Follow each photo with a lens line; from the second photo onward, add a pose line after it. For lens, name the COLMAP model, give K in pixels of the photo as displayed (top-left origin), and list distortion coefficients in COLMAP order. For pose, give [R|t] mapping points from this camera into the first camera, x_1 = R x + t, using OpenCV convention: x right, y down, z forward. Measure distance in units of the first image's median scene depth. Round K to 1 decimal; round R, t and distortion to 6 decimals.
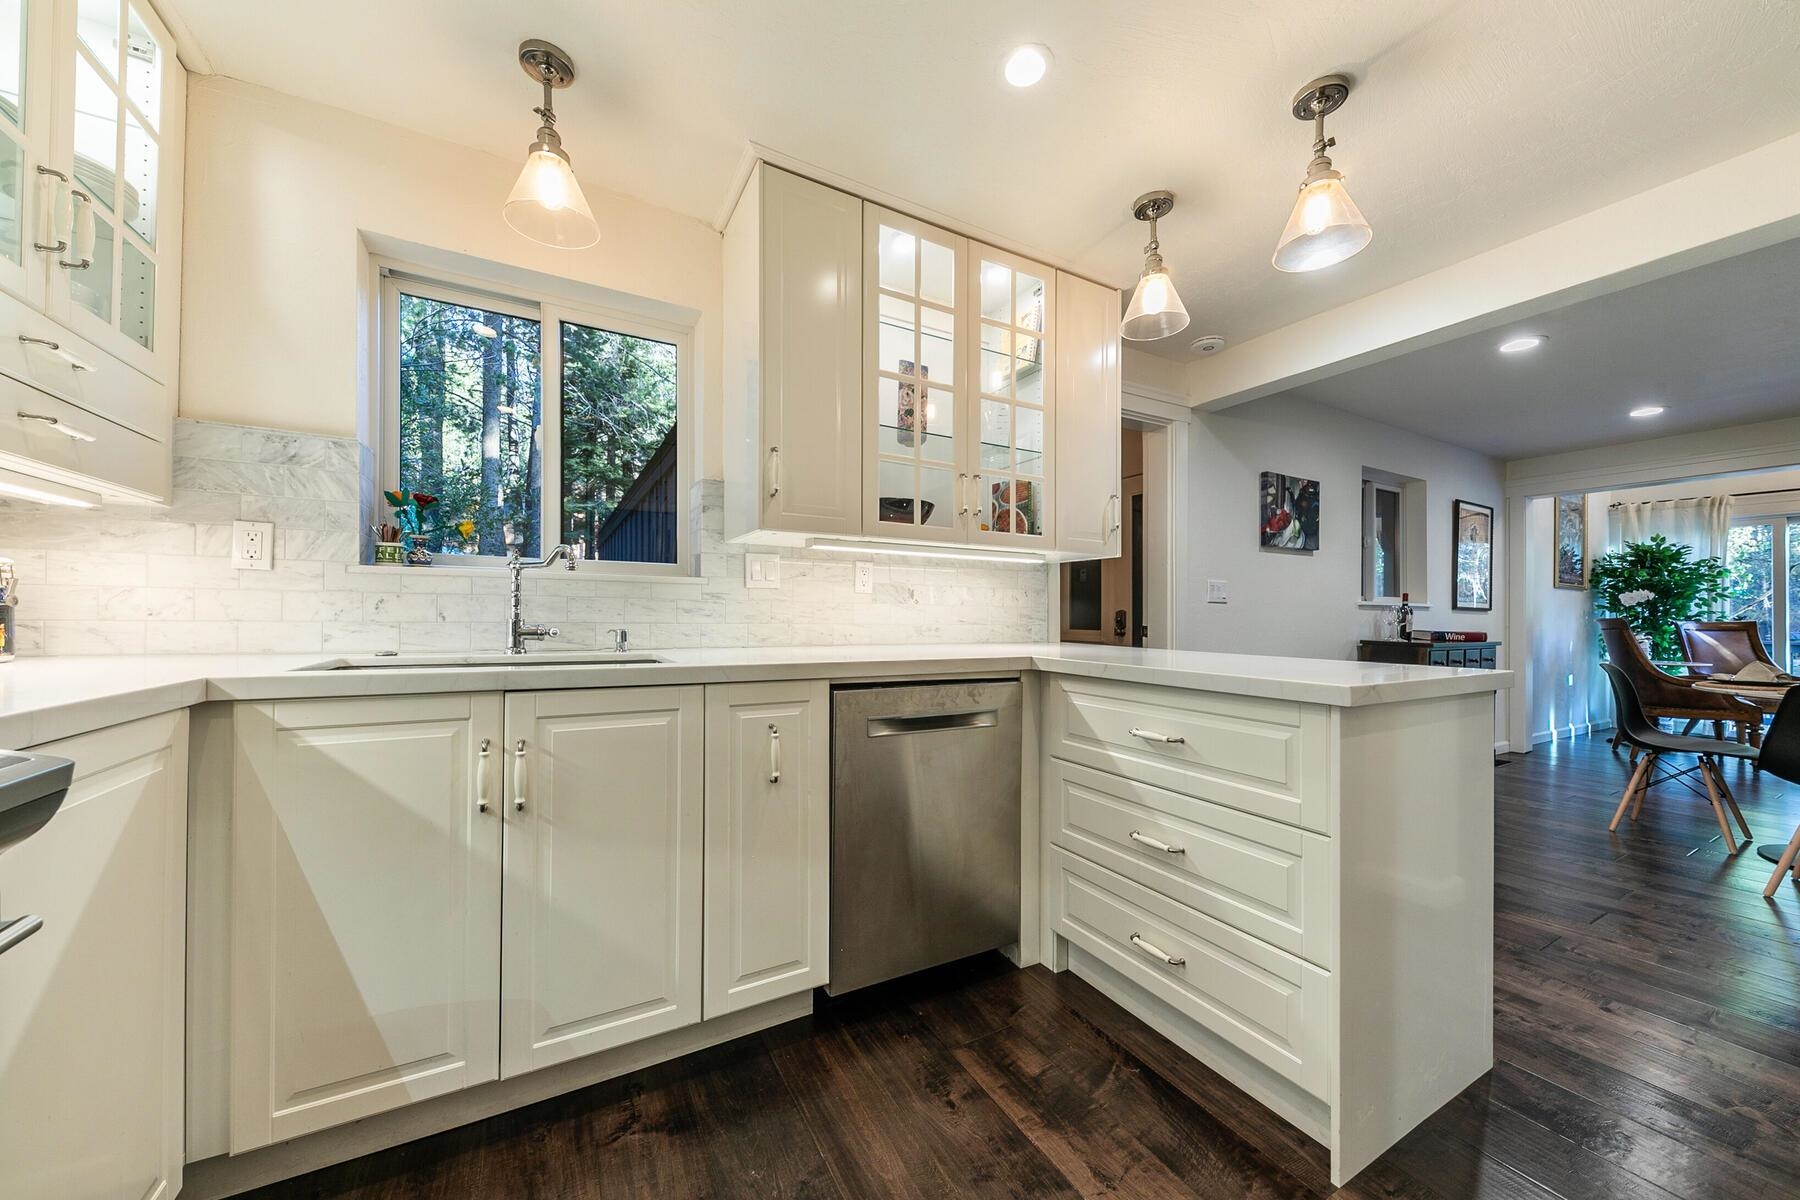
lens RADIAL K [[637.7, 0, 907.2], [0, 637.7, 611.6], [0, 0, 1]] dist [0.005682, -0.000165]
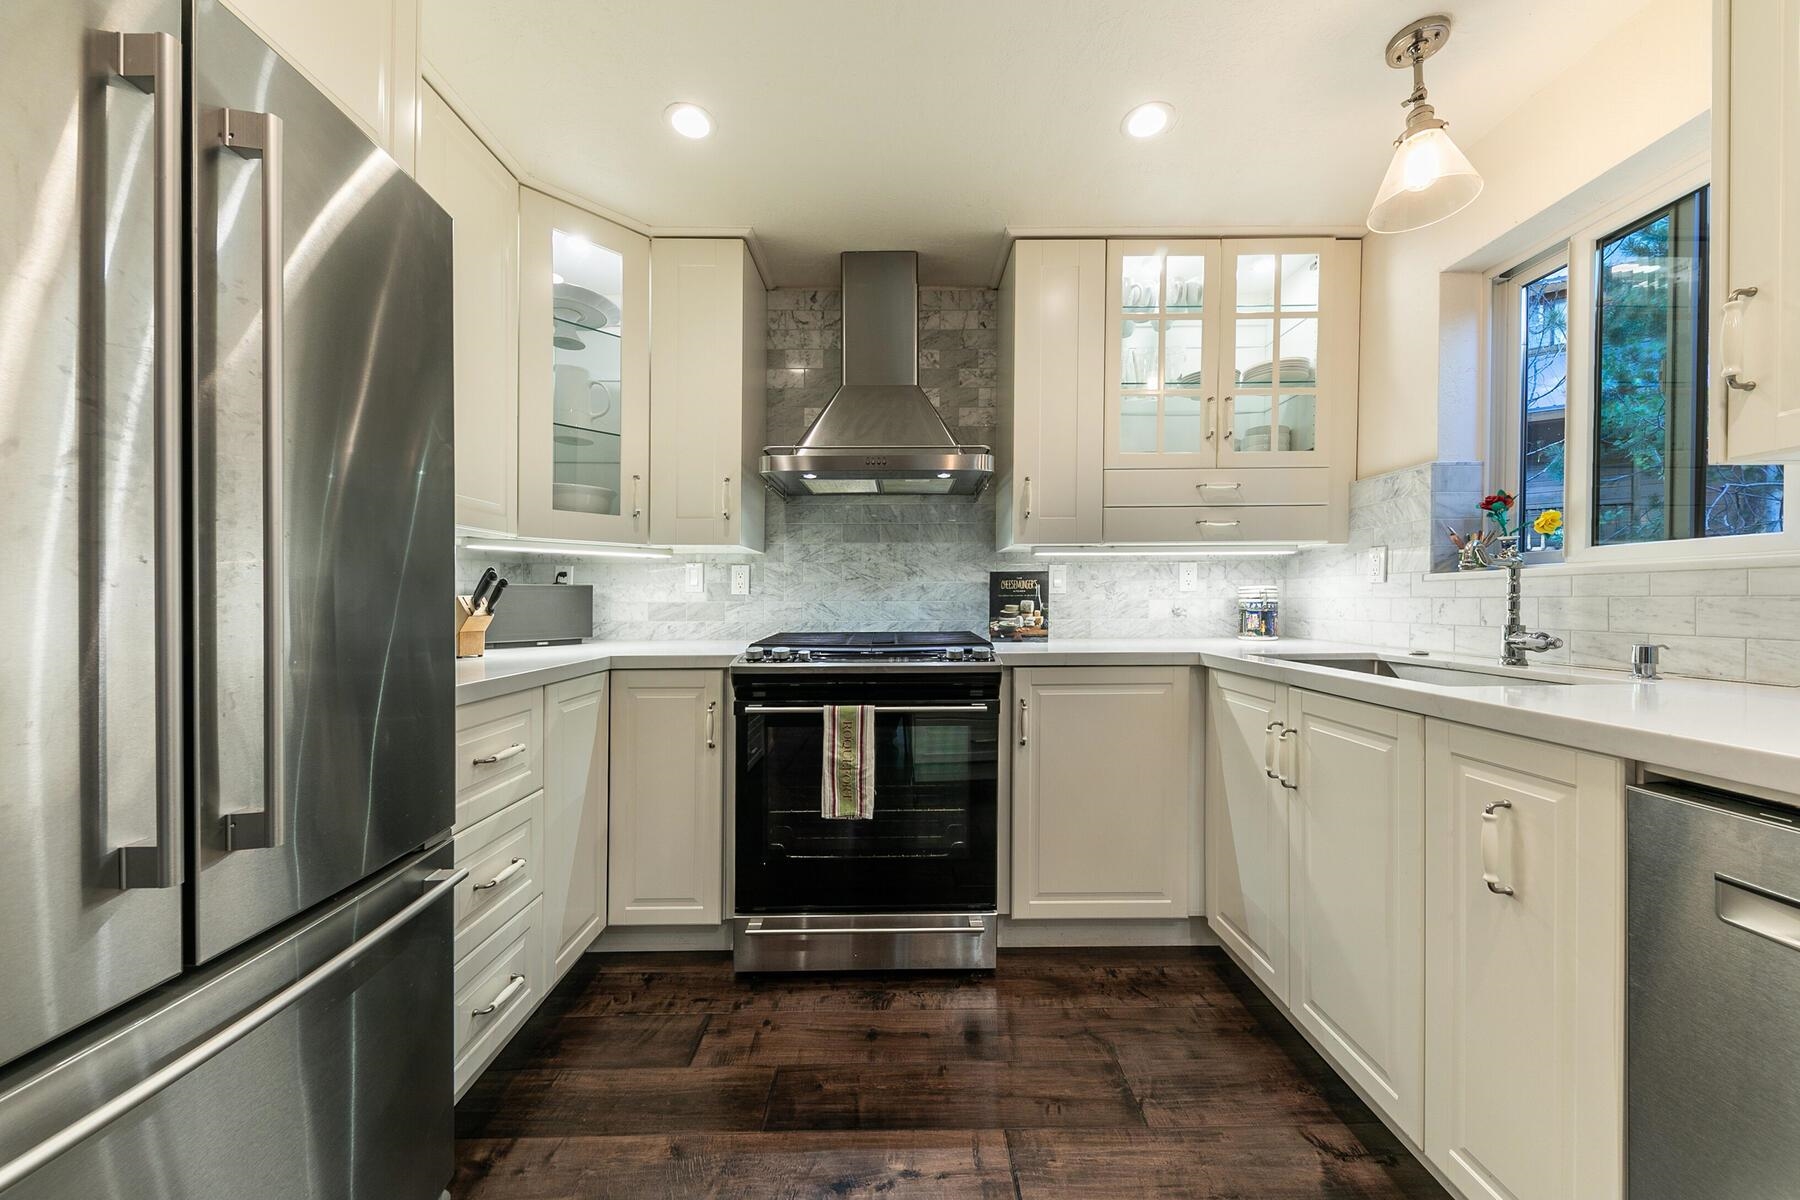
lens RADIAL K [[637.7, 0, 906.0], [0, 637.7, 615.2], [0, 0, 1]] dist [0.005682, -0.000165]
pose [[-0.478530, 0.010302, -0.878011, 0.589366], [0.004337, 0.999947, 0.009368, -0.014582], [0.878061, 0.000675, -0.478549, 0.746449]]
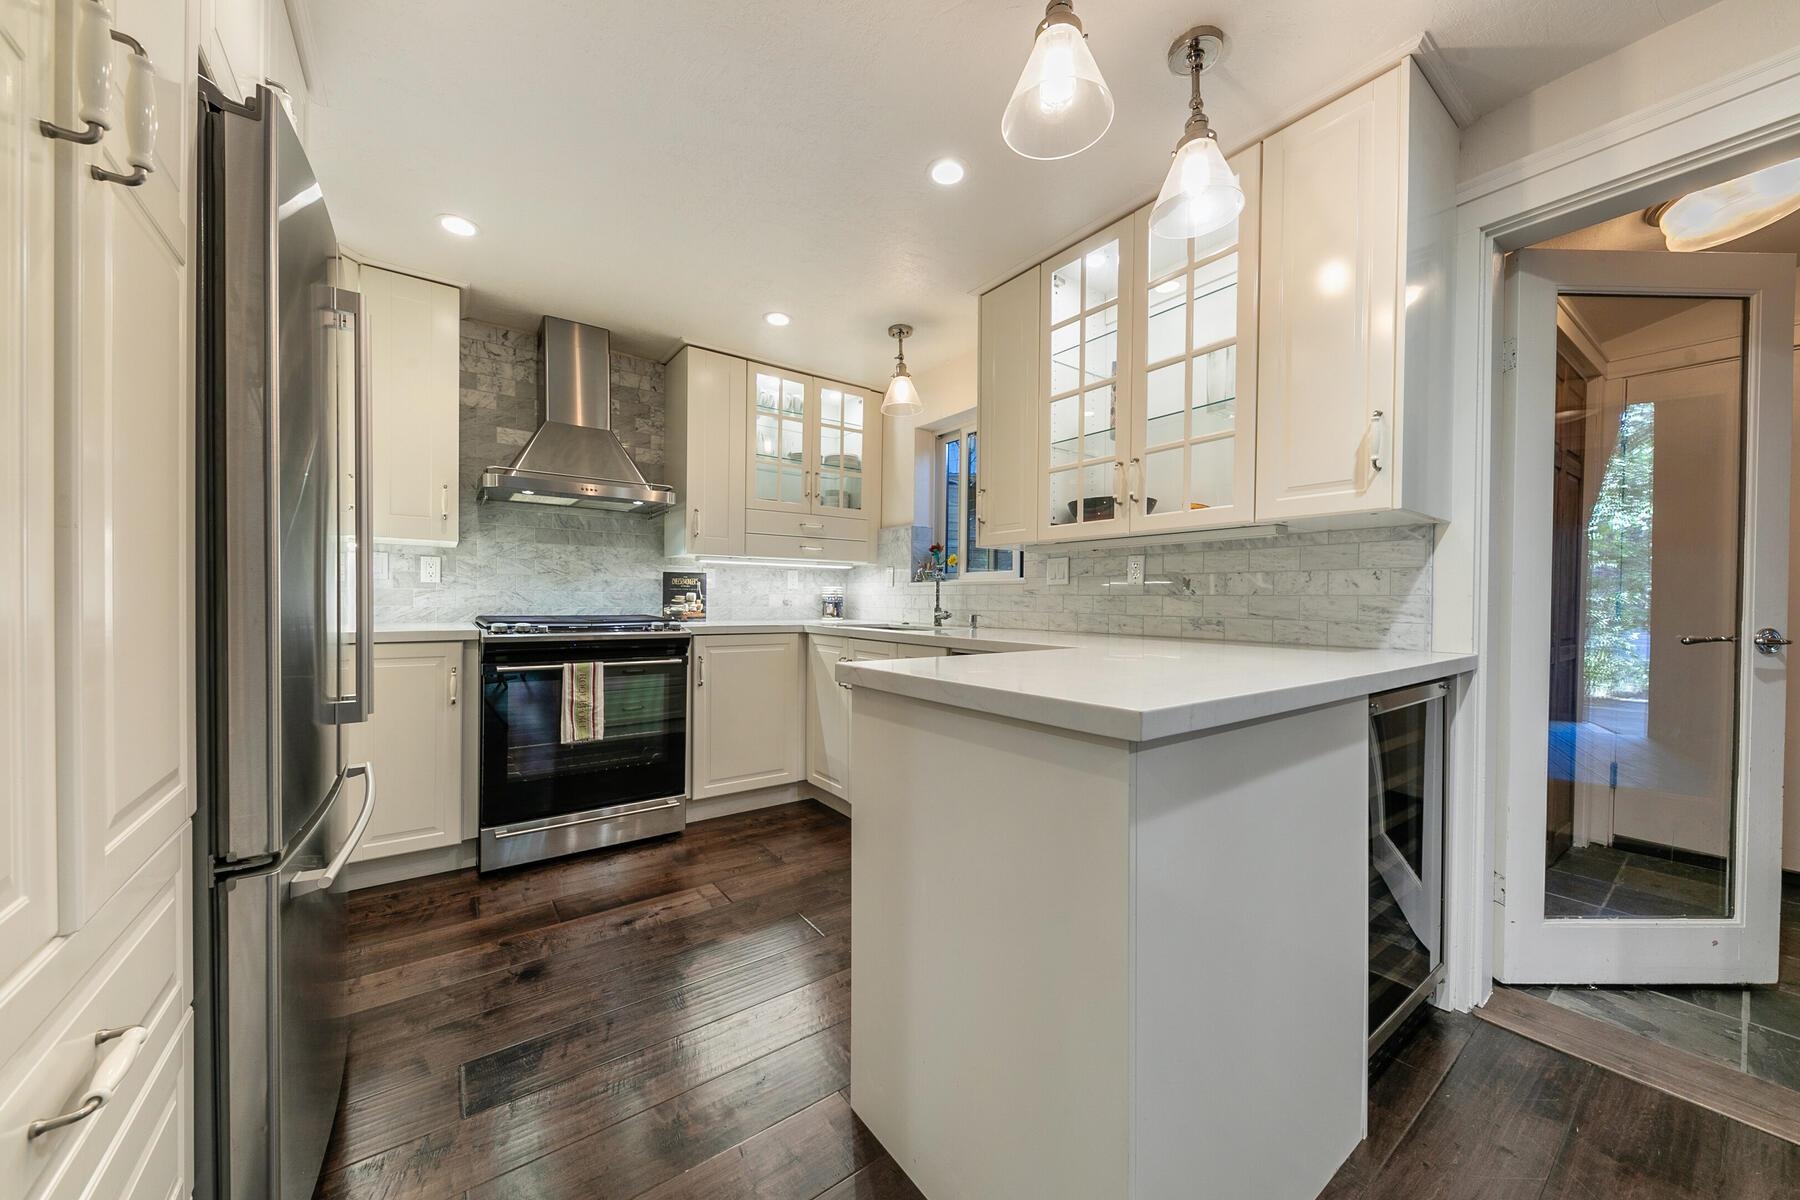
lens RADIAL K [[637.7, 0, 906.0], [0, 637.7, 612.5], [0, 0, 1]] dist [0.005682, -0.000165]
pose [[0.131488, 0.008393, -0.991282, 1.344564], [-0.002849, 0.999963, 0.008089, 0.012381], [0.991314, 0.001761, 0.131507, 0.713168]]
